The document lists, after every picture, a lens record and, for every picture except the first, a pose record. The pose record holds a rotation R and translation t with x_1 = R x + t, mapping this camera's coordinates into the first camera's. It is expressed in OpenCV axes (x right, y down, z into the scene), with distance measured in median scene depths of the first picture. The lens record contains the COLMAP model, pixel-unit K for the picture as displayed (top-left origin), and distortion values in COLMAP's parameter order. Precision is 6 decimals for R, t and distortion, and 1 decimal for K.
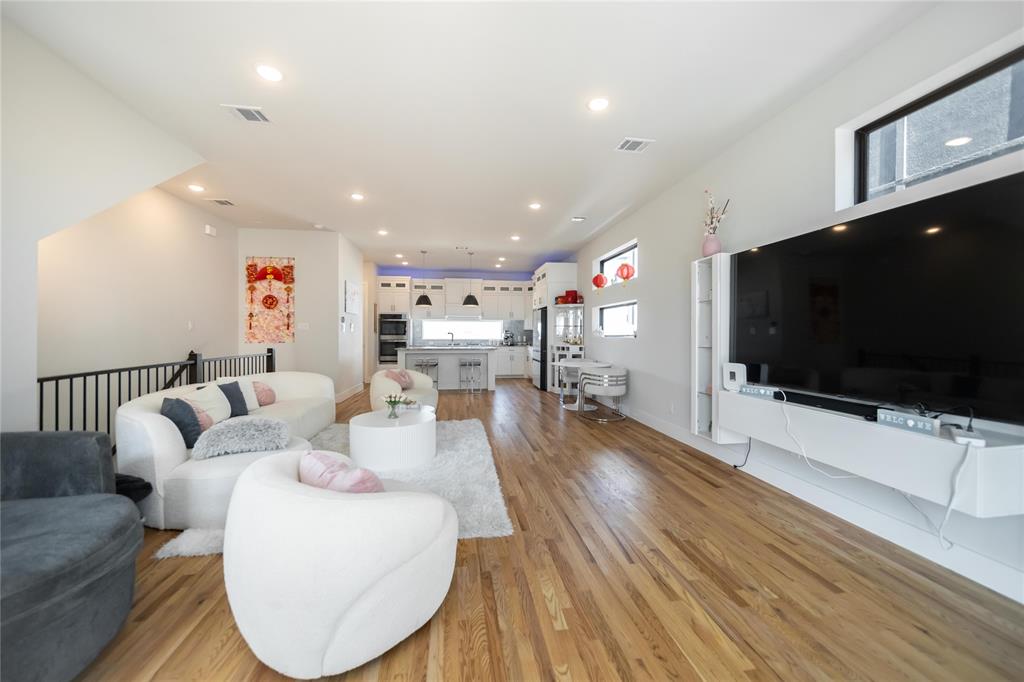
lens RADIAL K [[366.2, 0, 495.8], [0, 366.2, 337.1], [0, 0, 1]] dist [-0.000589, -0.000229]
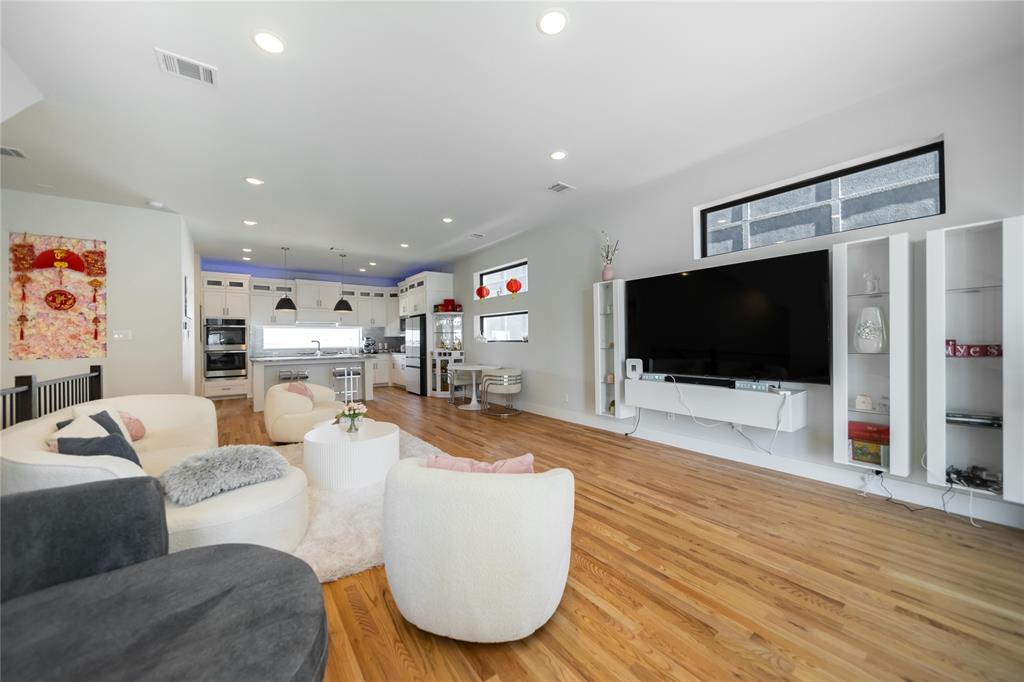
lens RADIAL K [[367.3, 0, 489.8], [0, 367.3, 340.3], [0, 0, 1]] dist [-0.001368, -0.000253]
pose [[0.889848, -0.013298, 0.456063, -0.229390], [0.017474, 0.999835, -0.004941, -0.001324], [-0.455922, 0.012366, 0.889934, -0.000092]]
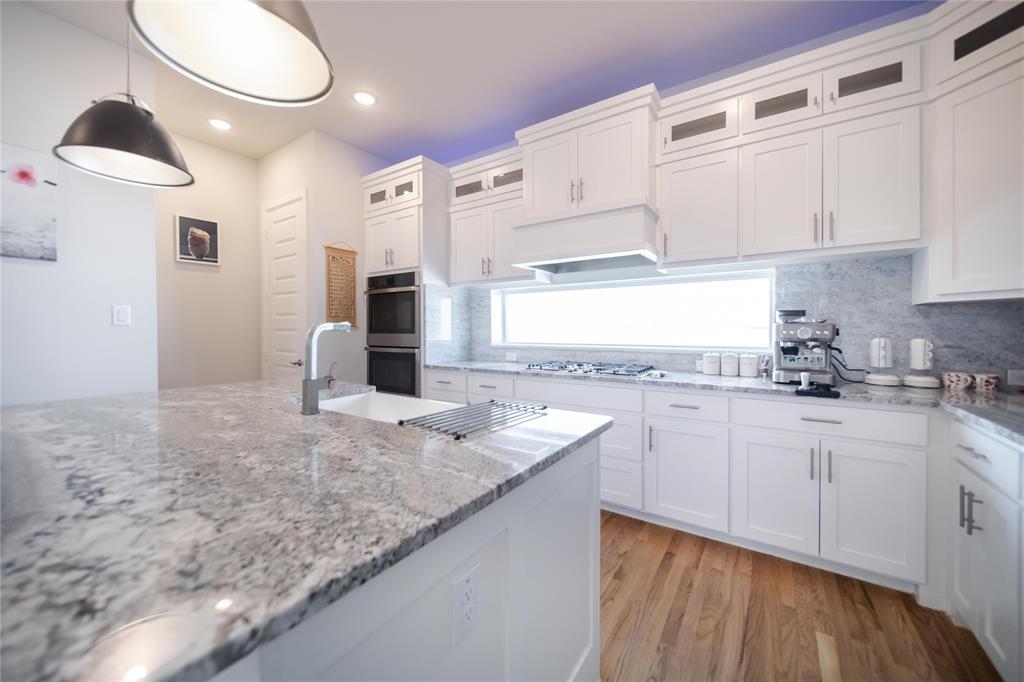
lens RADIAL K [[407.7, 0, 487.2], [0, 407.7, 335.6], [0, 0, 1]] dist [0.000996, 0.000104]
pose [[0.770926, 0.003018, -0.636918, 0.079683], [0.001691, 0.999976, 0.006785, -0.010903], [0.636923, -0.006307, 0.770902, 1.335463]]
